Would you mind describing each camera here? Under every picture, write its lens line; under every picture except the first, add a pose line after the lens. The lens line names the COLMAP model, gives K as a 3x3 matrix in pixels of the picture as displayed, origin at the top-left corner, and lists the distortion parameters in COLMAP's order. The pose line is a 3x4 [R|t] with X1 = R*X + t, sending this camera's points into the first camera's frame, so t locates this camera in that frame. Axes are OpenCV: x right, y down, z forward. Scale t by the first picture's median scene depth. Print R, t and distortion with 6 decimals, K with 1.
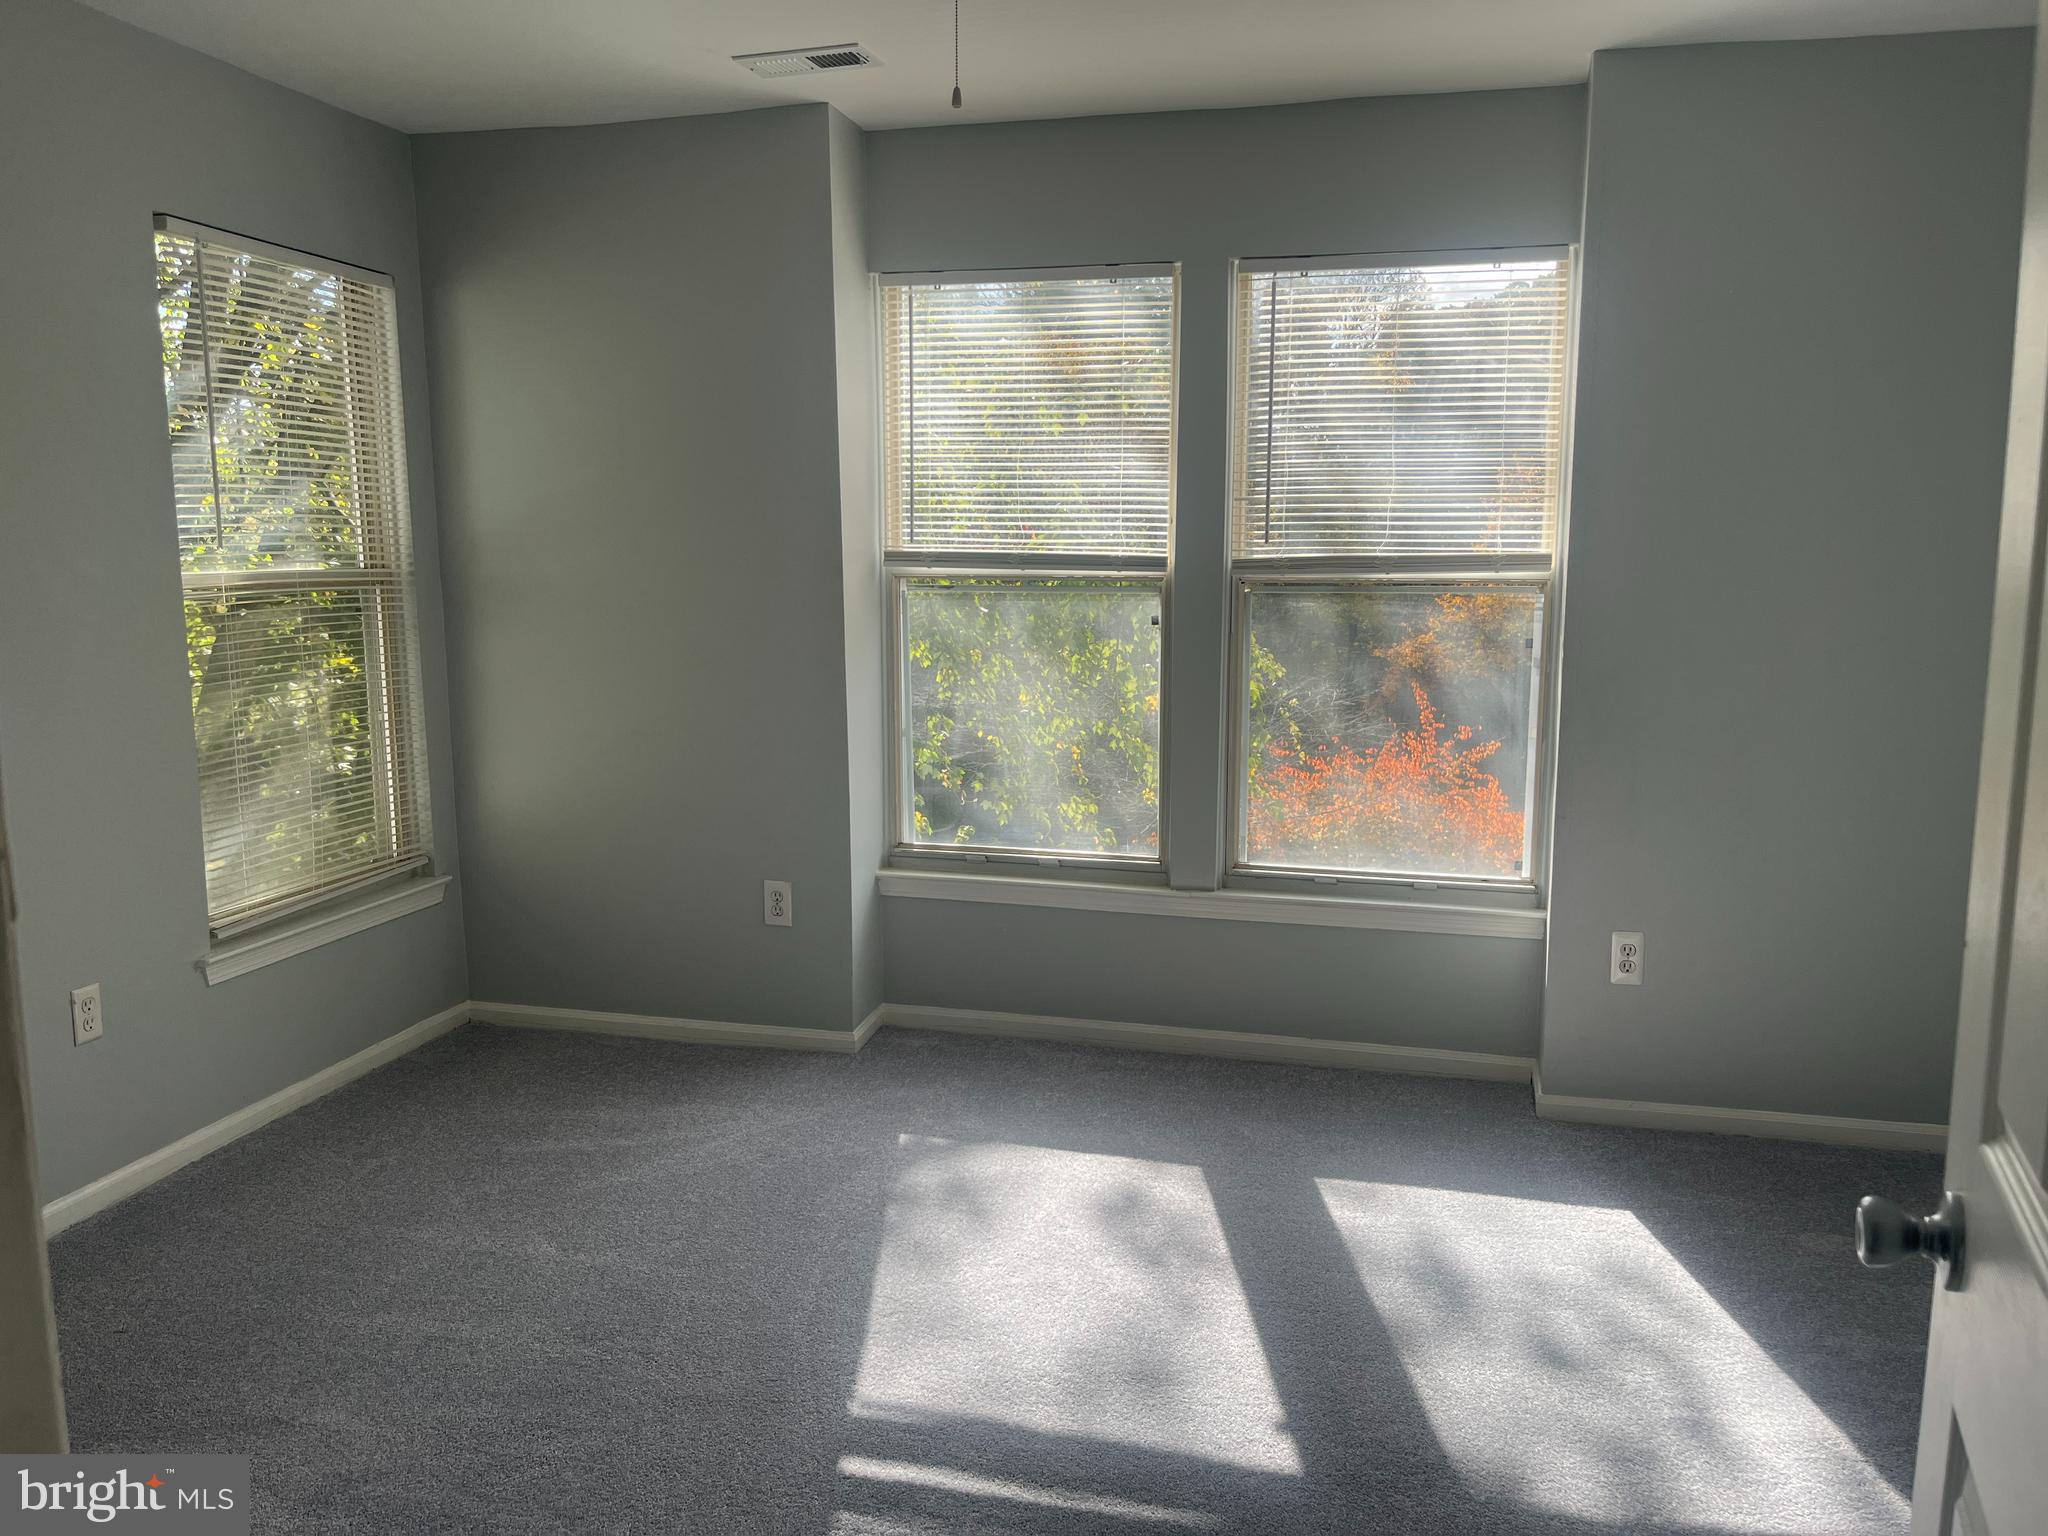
lens RADIAL K [[1530.9, 0, 1038.1], [0, 1530.9, 755.5], [0, 0, 1]] dist [0.049074, -0.071853]
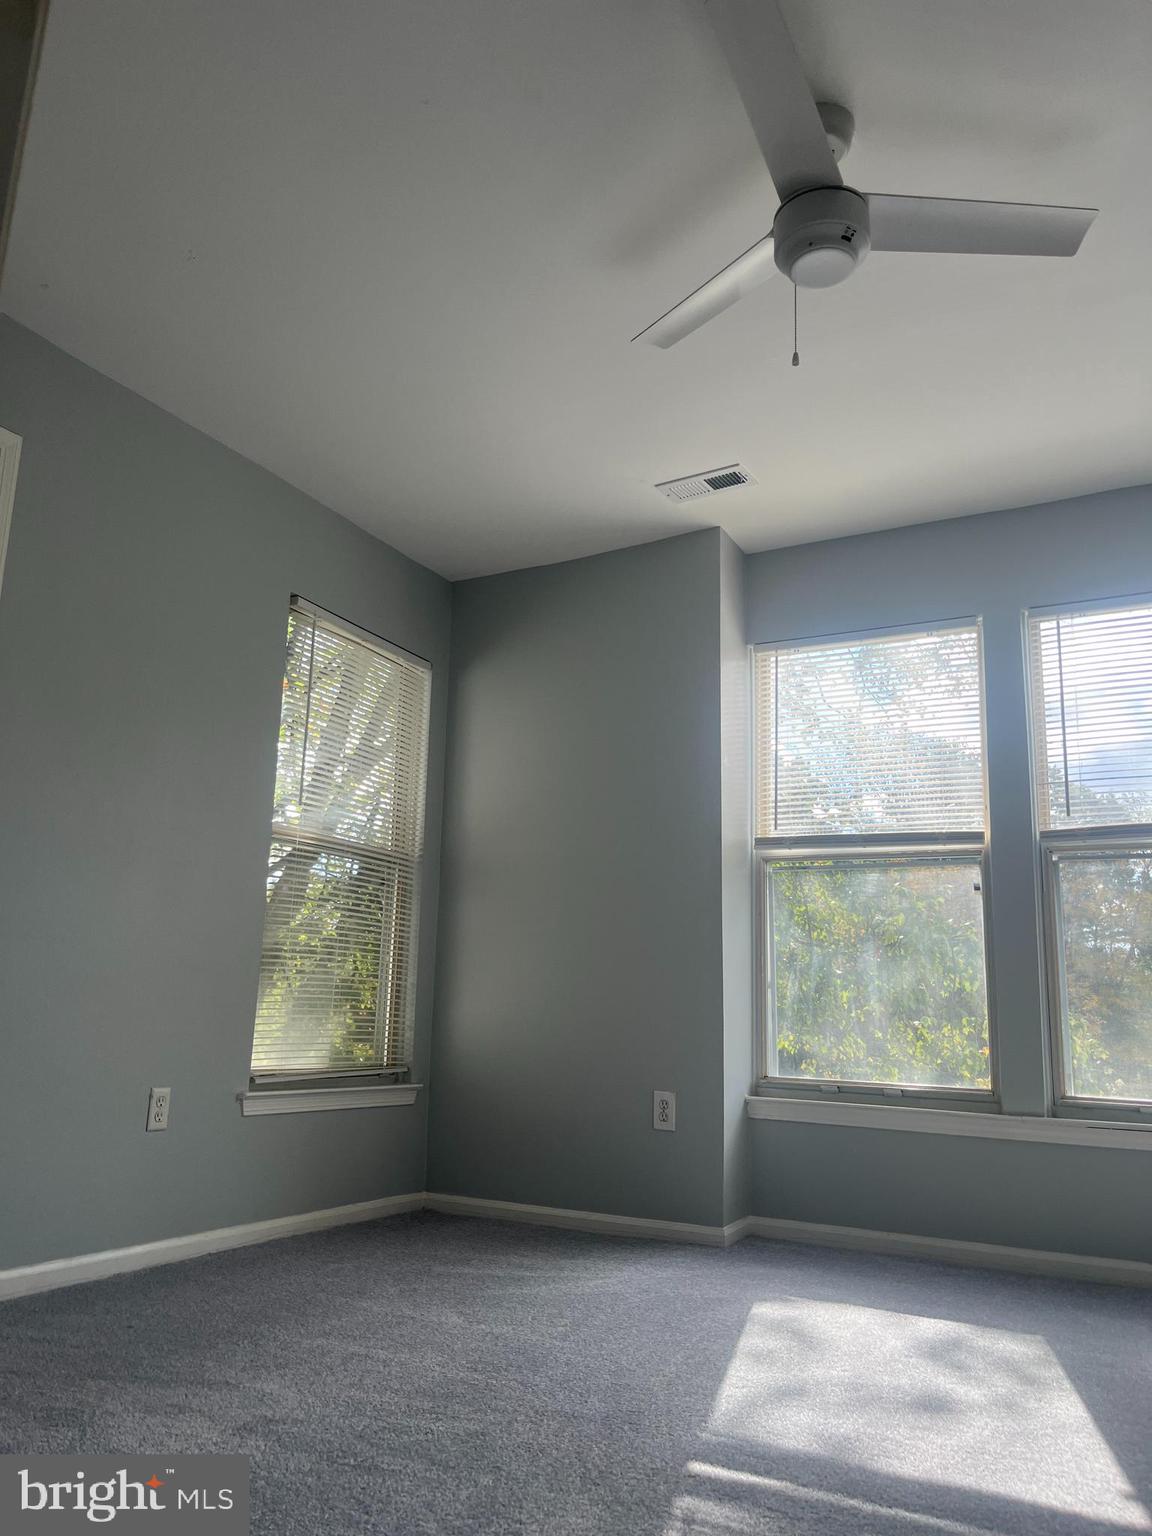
lens RADIAL K [[1148.1, 0, 578.0], [0, 1148.1, 772.8], [0, 0, 1]] dist [0.049074, -0.071853]
pose [[0.965293, -0.025698, -0.259900, 0.011315], [-0.065812, 0.939099, -0.337285, 0.164876], [0.252740, 0.342684, 0.904815, 0.053551]]
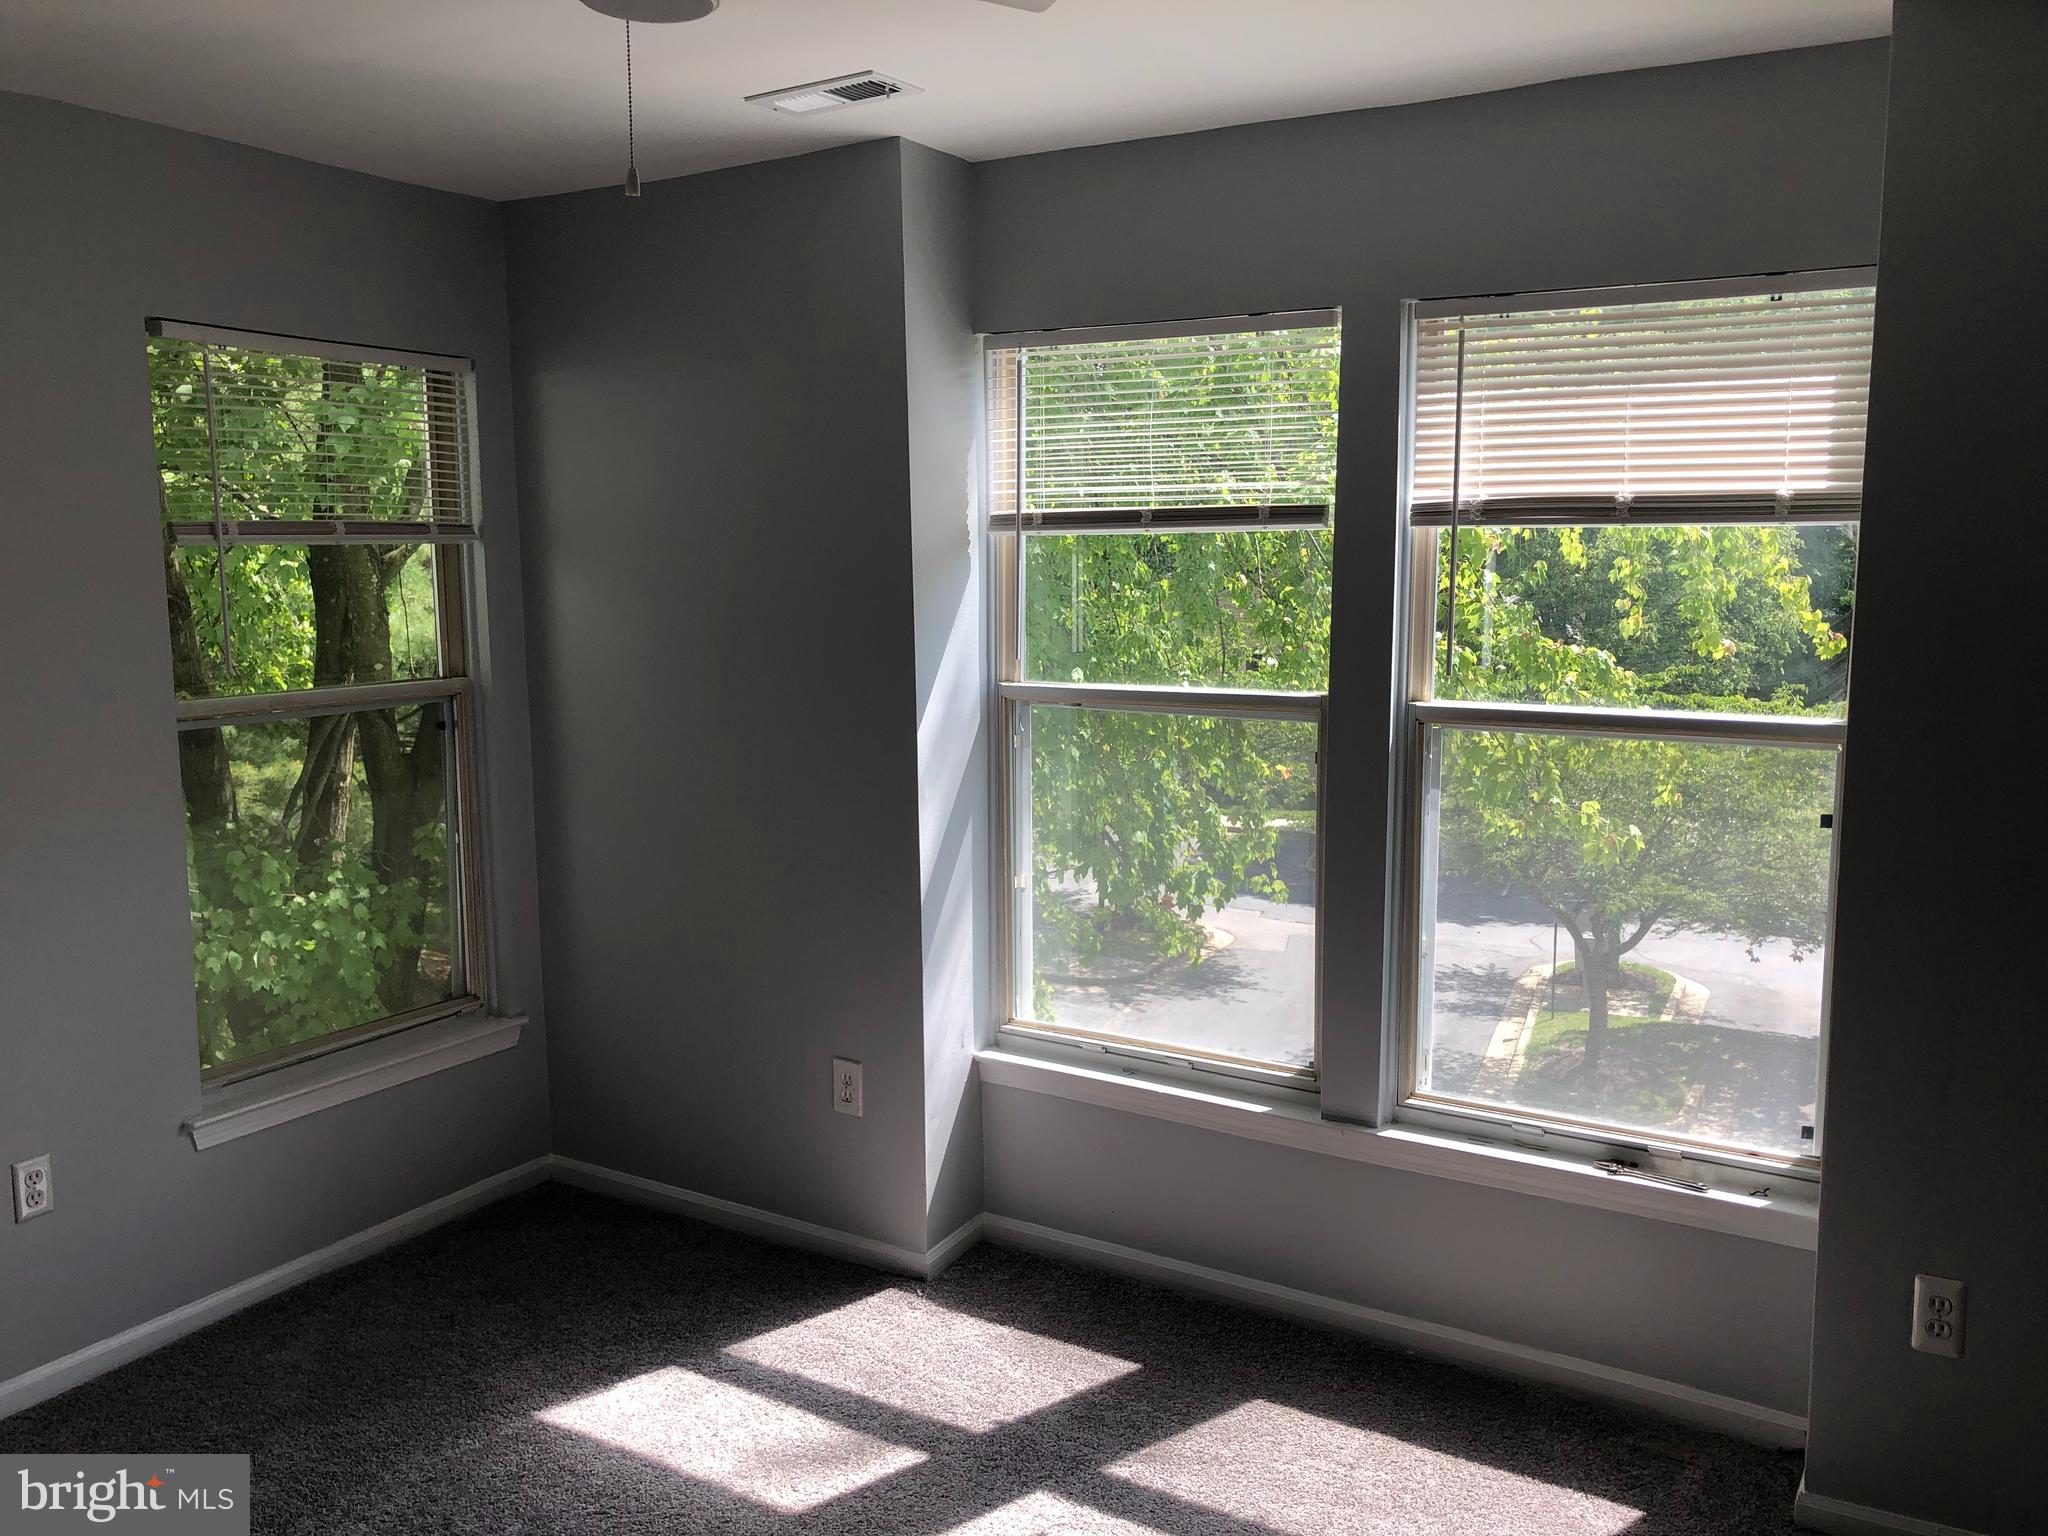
lens RADIAL K [[1649.1, 0, 1020.7], [0, 1649.1, 766.2], [0, 0, 1]] dist [0.006629, 0.011480]
pose [[0.956826, 0.035509, -0.288484, 0.181110], [-0.037983, 0.999274, -0.002978, -0.083024], [0.288169, 0.013807, 0.957480, 0.169529]]
